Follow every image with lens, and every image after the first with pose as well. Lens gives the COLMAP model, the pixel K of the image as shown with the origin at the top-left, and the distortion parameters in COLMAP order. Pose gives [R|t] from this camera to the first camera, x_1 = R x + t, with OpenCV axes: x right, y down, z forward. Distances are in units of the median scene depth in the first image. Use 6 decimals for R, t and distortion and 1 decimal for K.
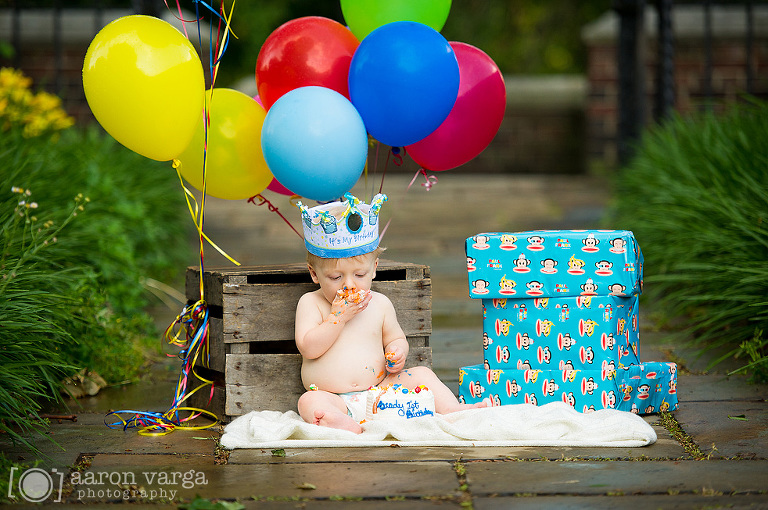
lens RADIAL K [[3579.5, 0, 384.0], [0, 3579.5, 255.0], [0, 0, 1]] dist [1.343295, 3.736630]
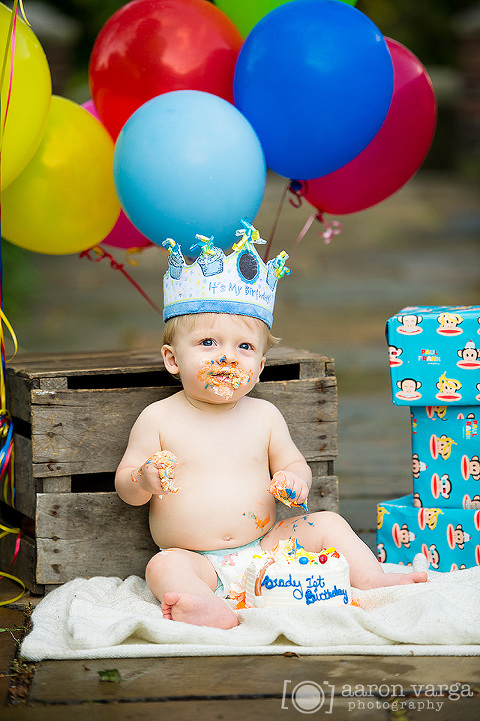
lens RADIAL K [[3148.6, 0, 257.7], [0, 3148.6, 327.4], [0, 0, 1]] dist [0.307201, 35.429834]
pose [[0.999957, -0.007045, 0.006011, -0.005510], [0.006837, 0.999400, 0.033949, -0.023595], [-0.006247, -0.033906, 0.999406, 0.399690]]
